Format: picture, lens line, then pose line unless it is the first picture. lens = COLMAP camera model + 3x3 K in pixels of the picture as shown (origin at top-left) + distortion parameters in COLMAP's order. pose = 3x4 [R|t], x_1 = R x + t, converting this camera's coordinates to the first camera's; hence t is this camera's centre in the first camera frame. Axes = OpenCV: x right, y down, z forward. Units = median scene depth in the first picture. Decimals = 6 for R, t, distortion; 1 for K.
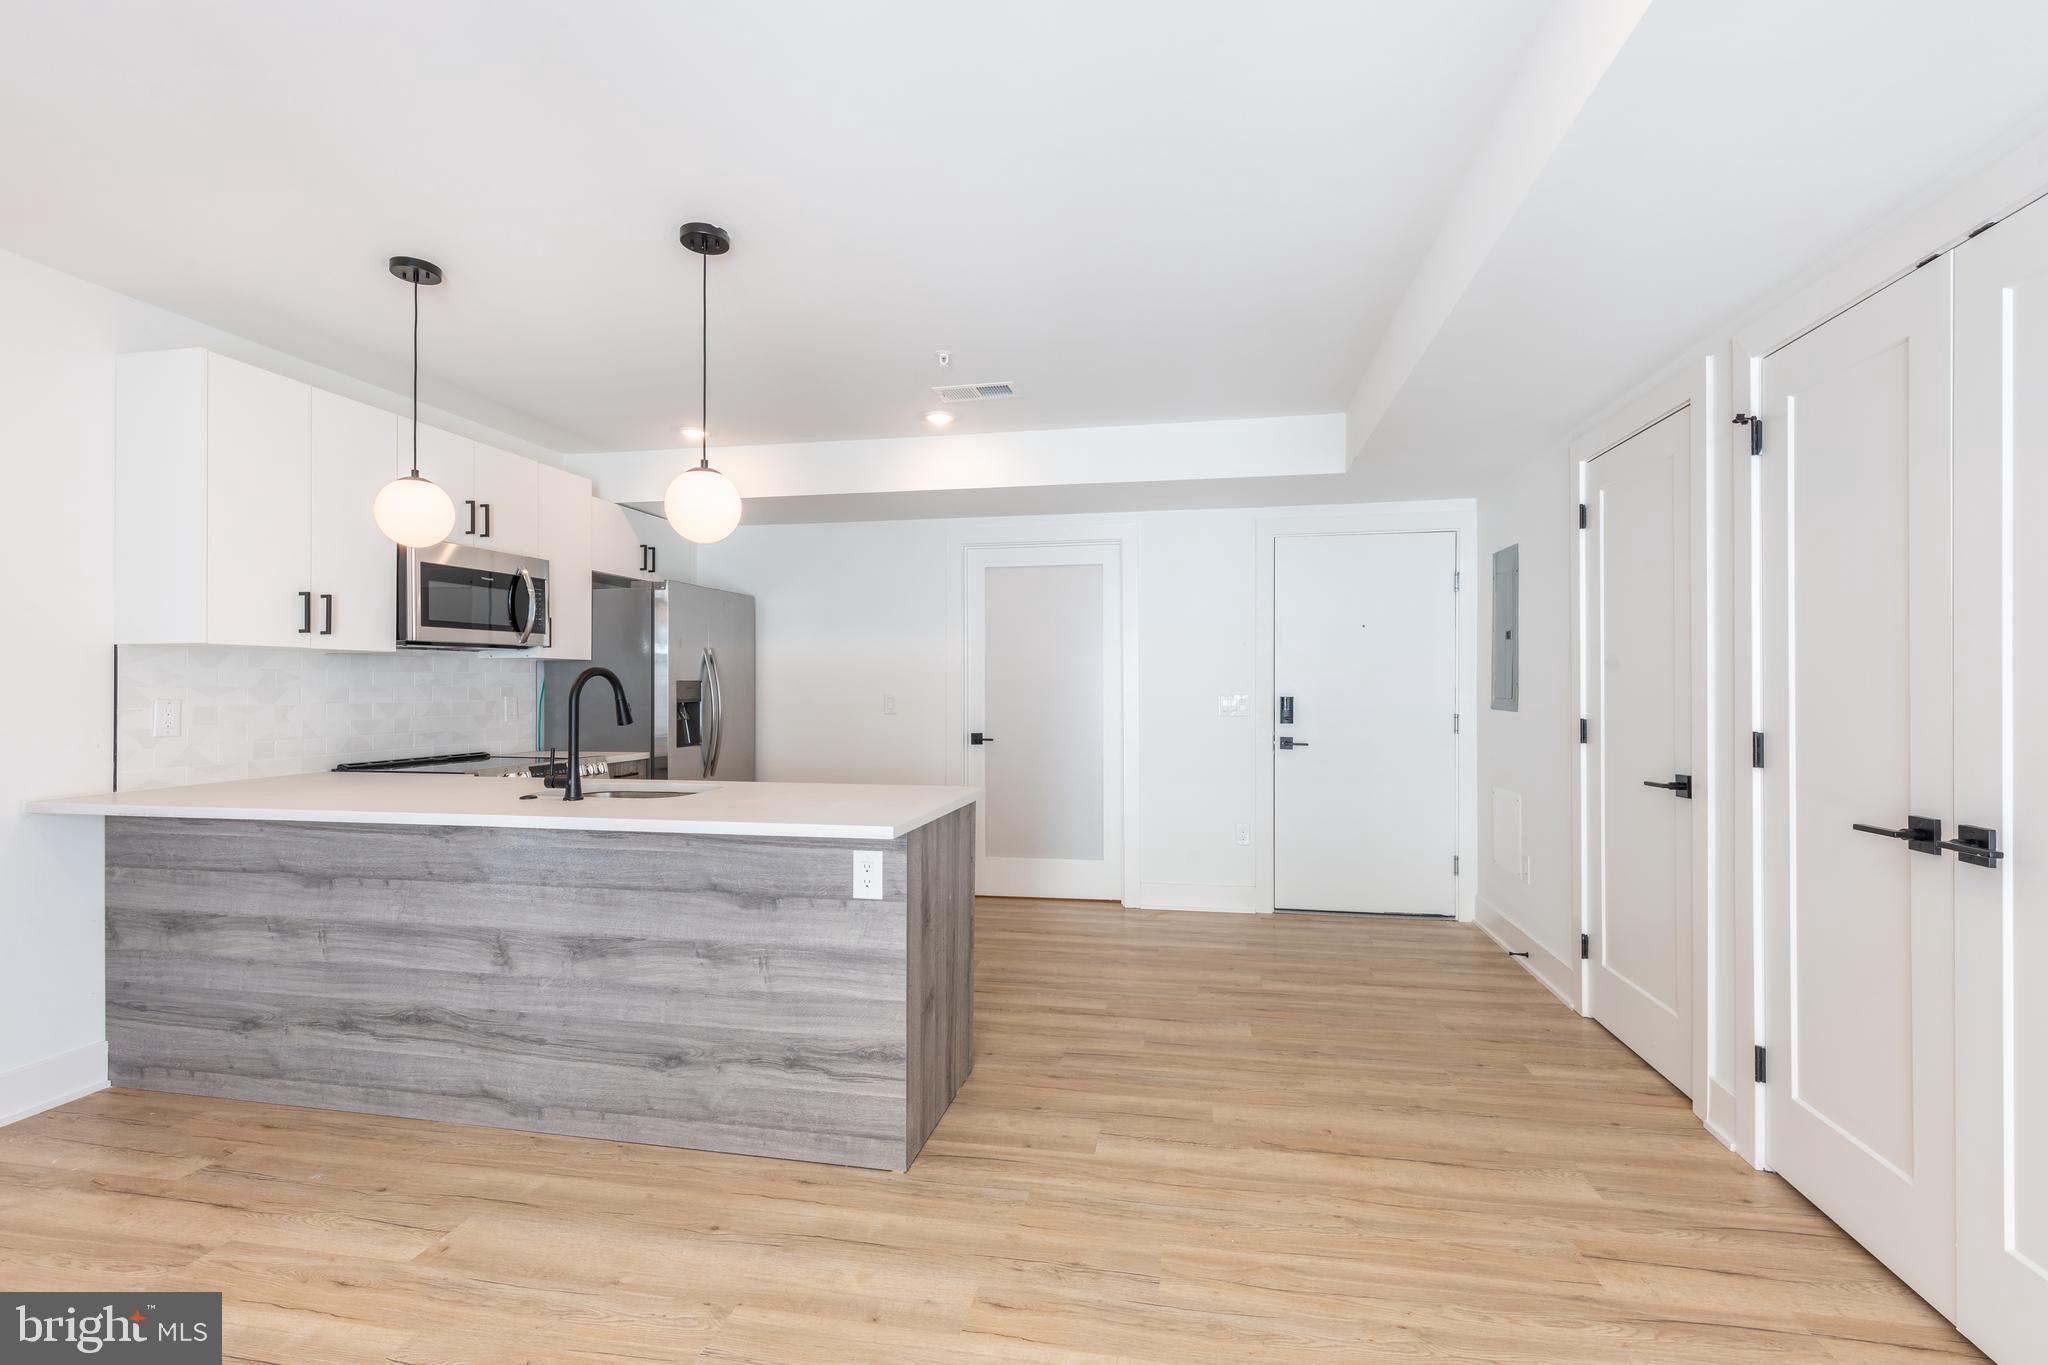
lens RADIAL K [[925.5, 0, 1035.7], [0, 925.5, 676.7], [0, 0, 1]] dist [0.003459, -0.000719]
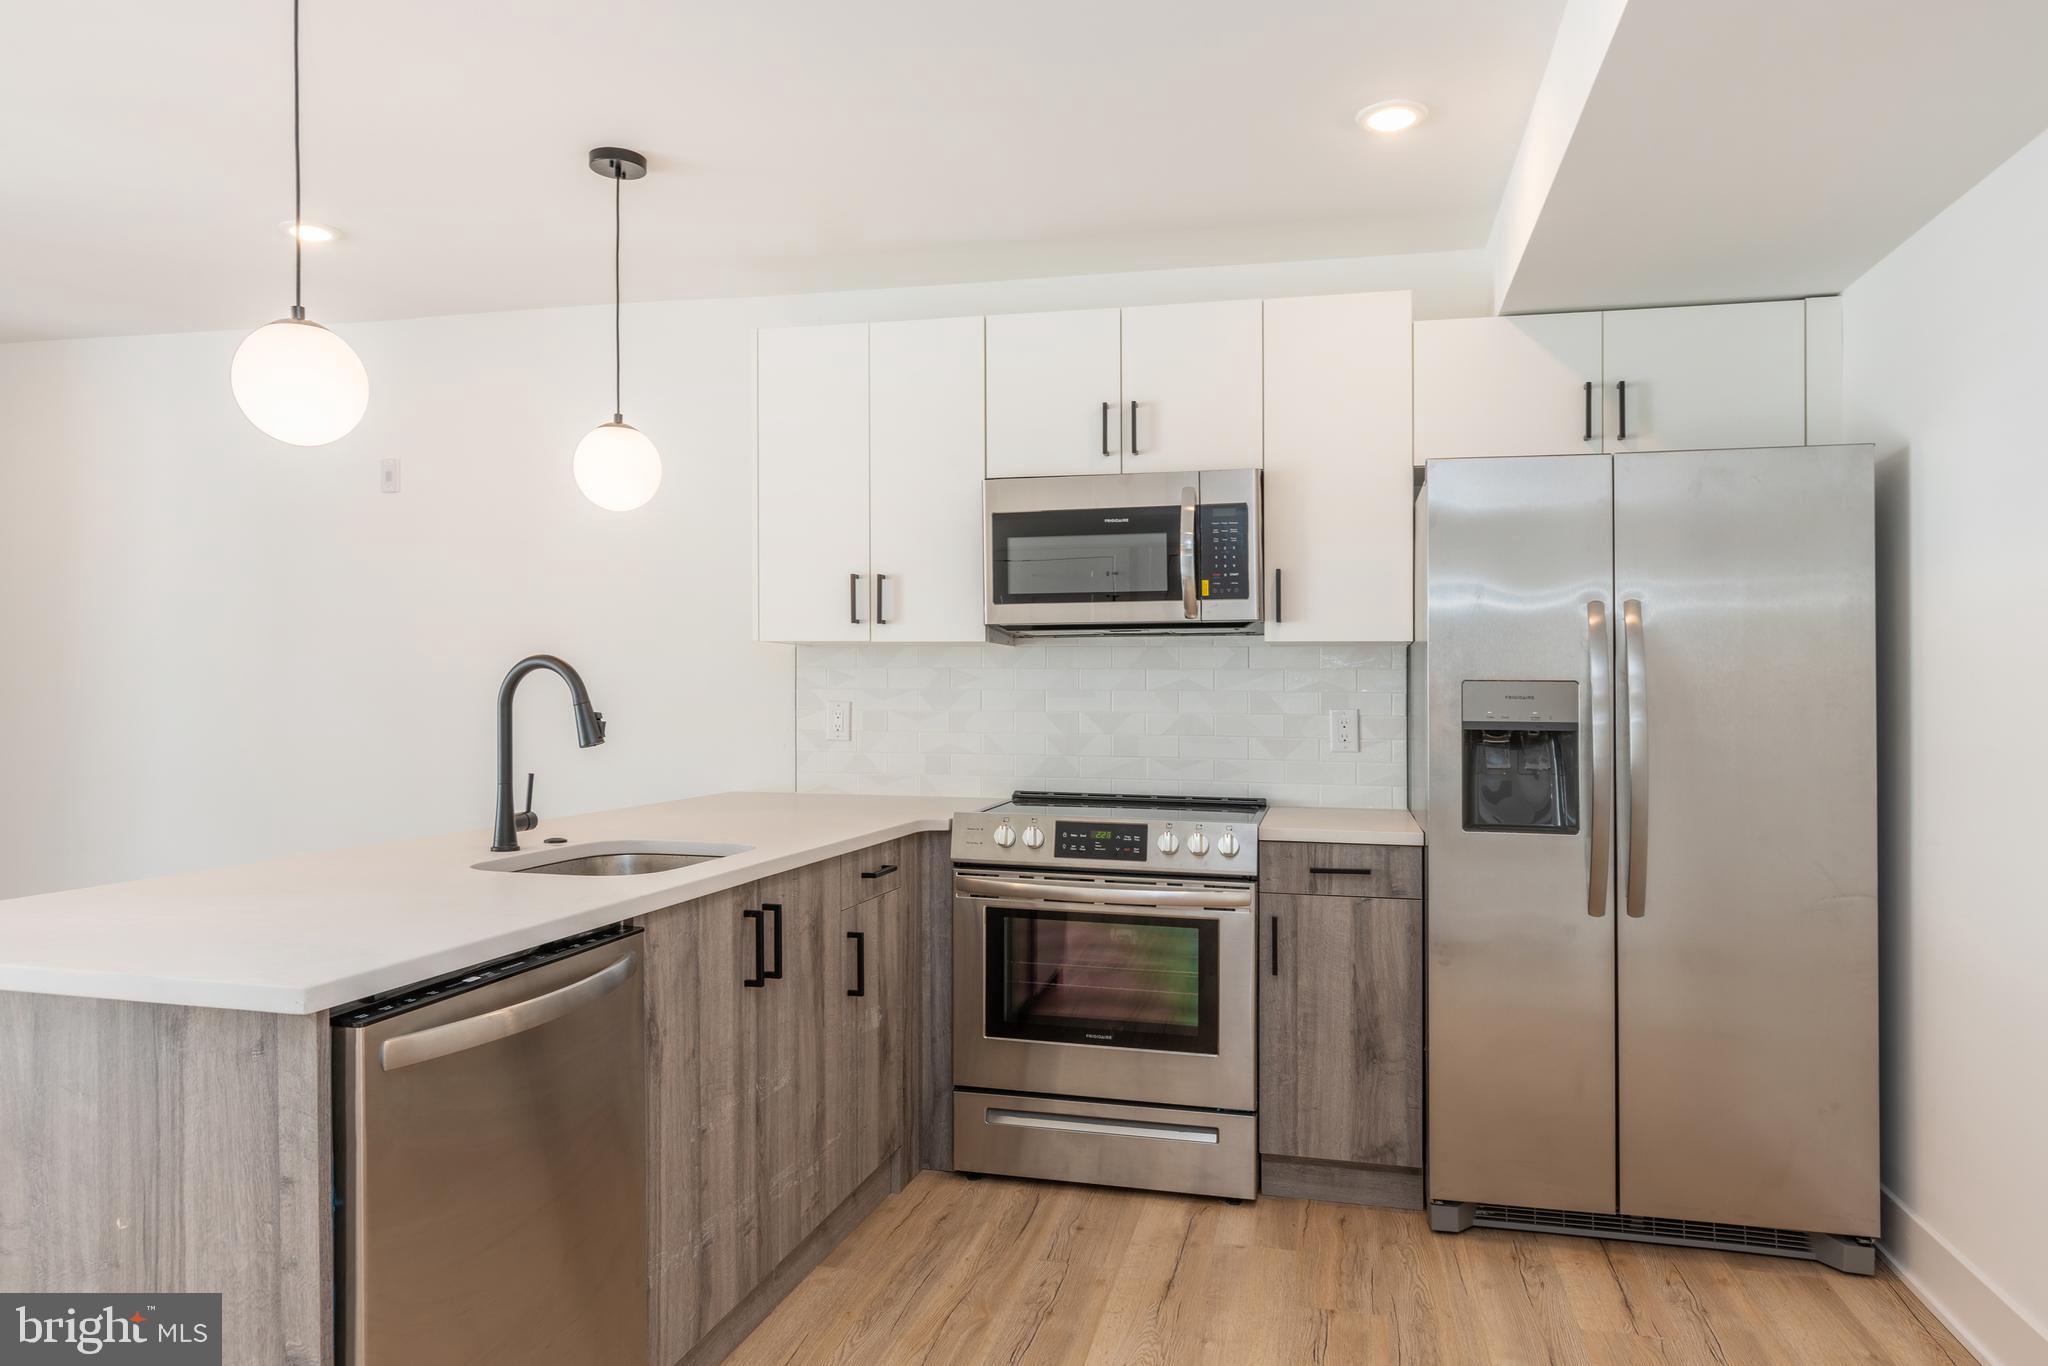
lens RADIAL K [[1309.8, 0, 1041.3], [0, 1309.8, 677.2], [0, 0, 1]] dist [0.004124, -0.006928]
pose [[-0.038281, -0.011501, -0.999201, 0.454648], [0.004645, 0.999921, -0.011687, 0.018204], [0.999256, -0.005089, -0.038225, 1.437697]]
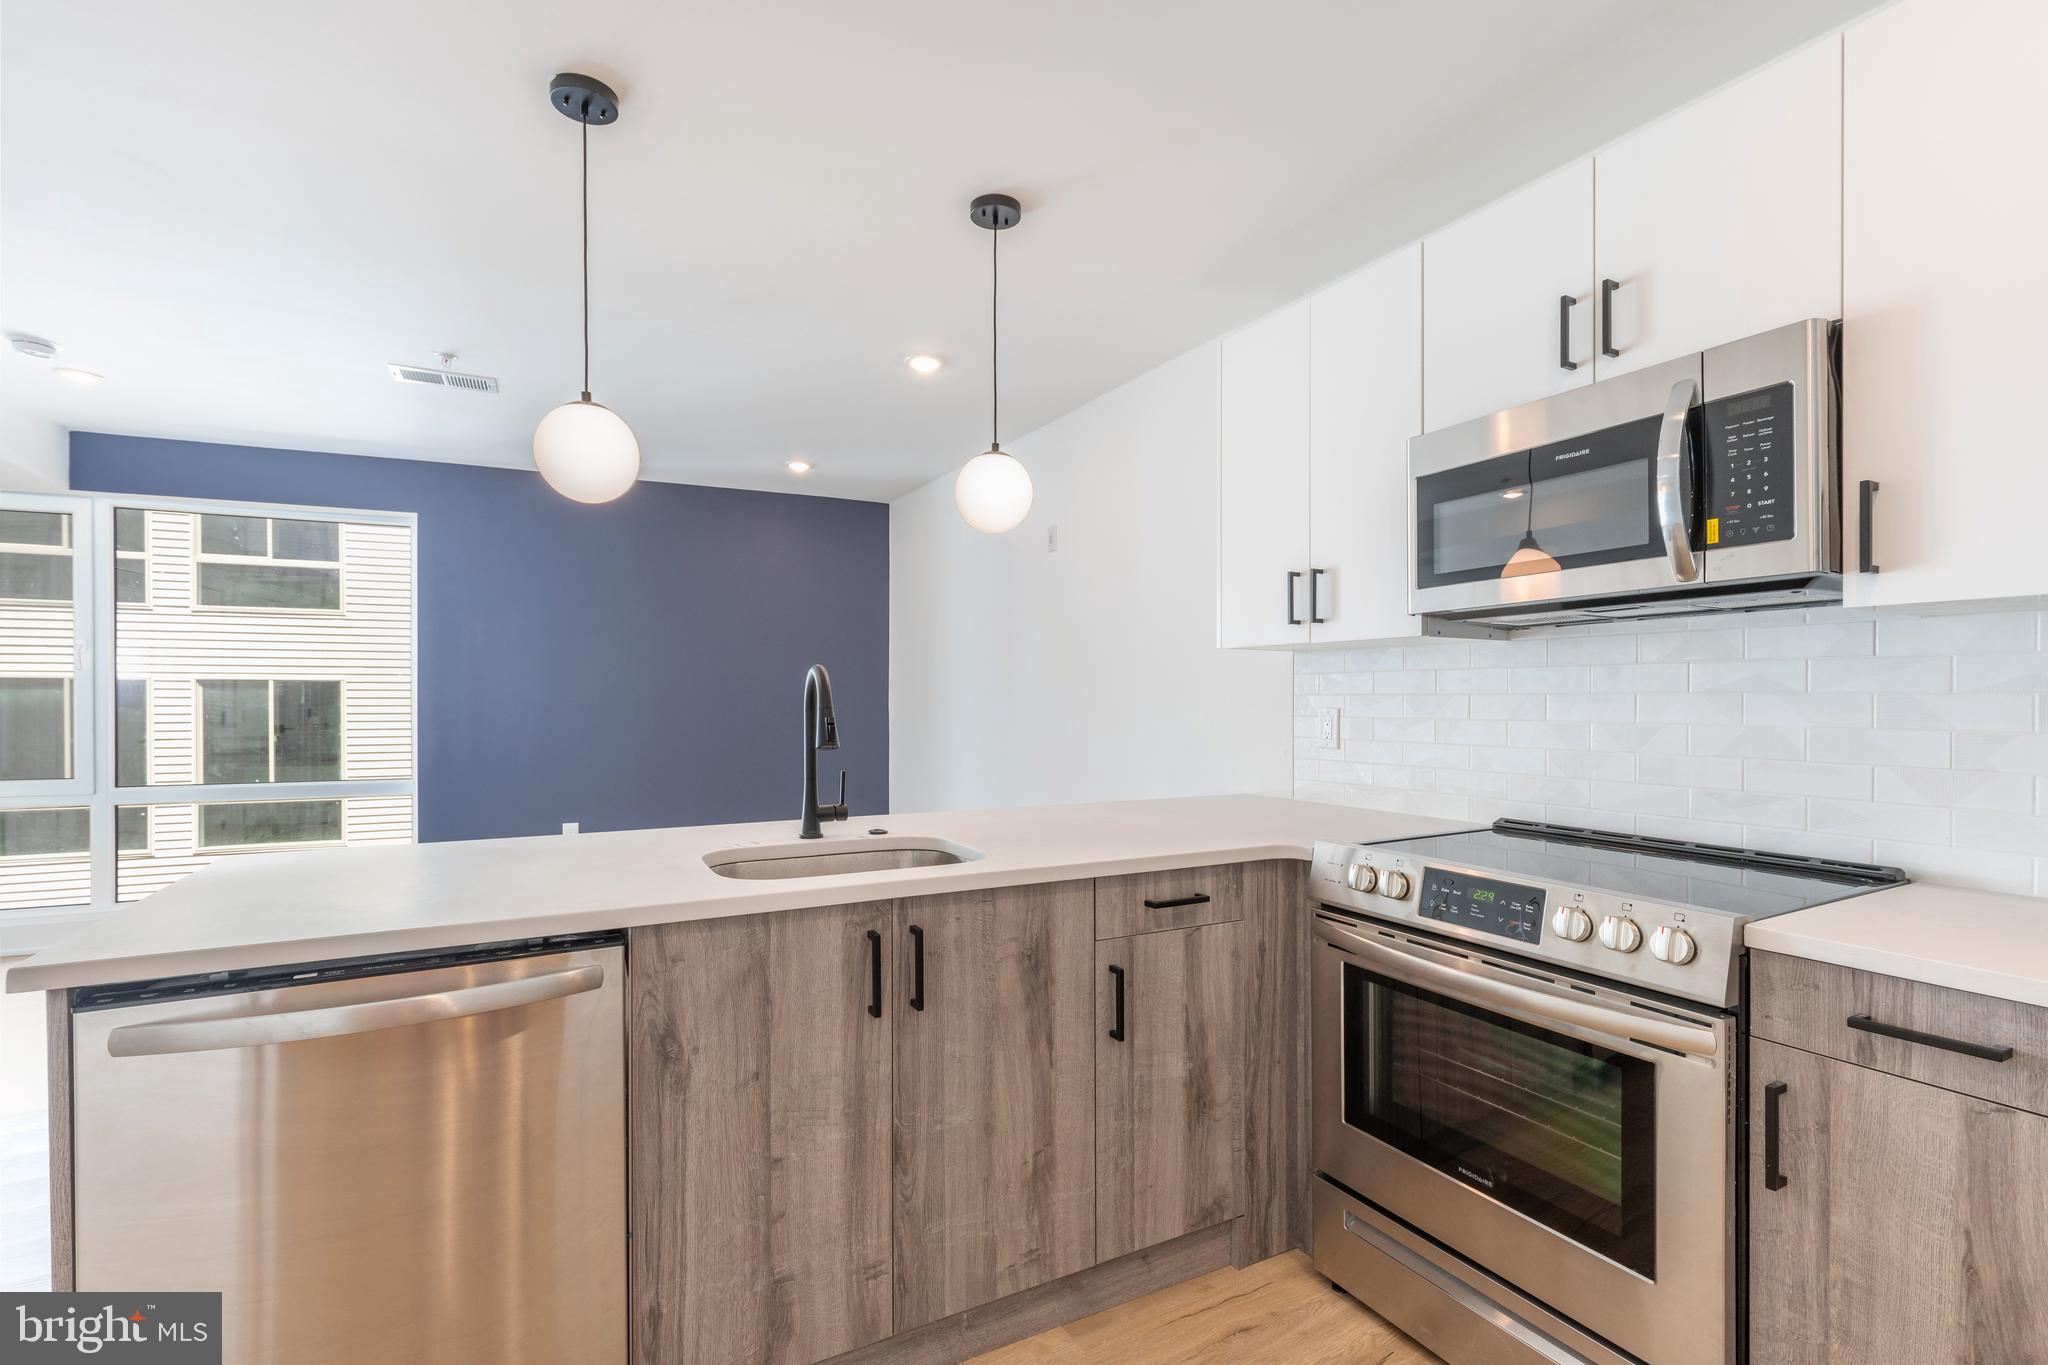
lens RADIAL K [[925.5, 0, 1025.9], [0, 925.5, 702.7], [0, 0, 1]] dist [0.003459, -0.000719]
pose [[-0.765657, 0.003310, -0.643240, -0.137665], [0.007435, 0.999966, -0.003704, 0.023275], [0.643206, -0.007618, -0.765655, 1.721501]]
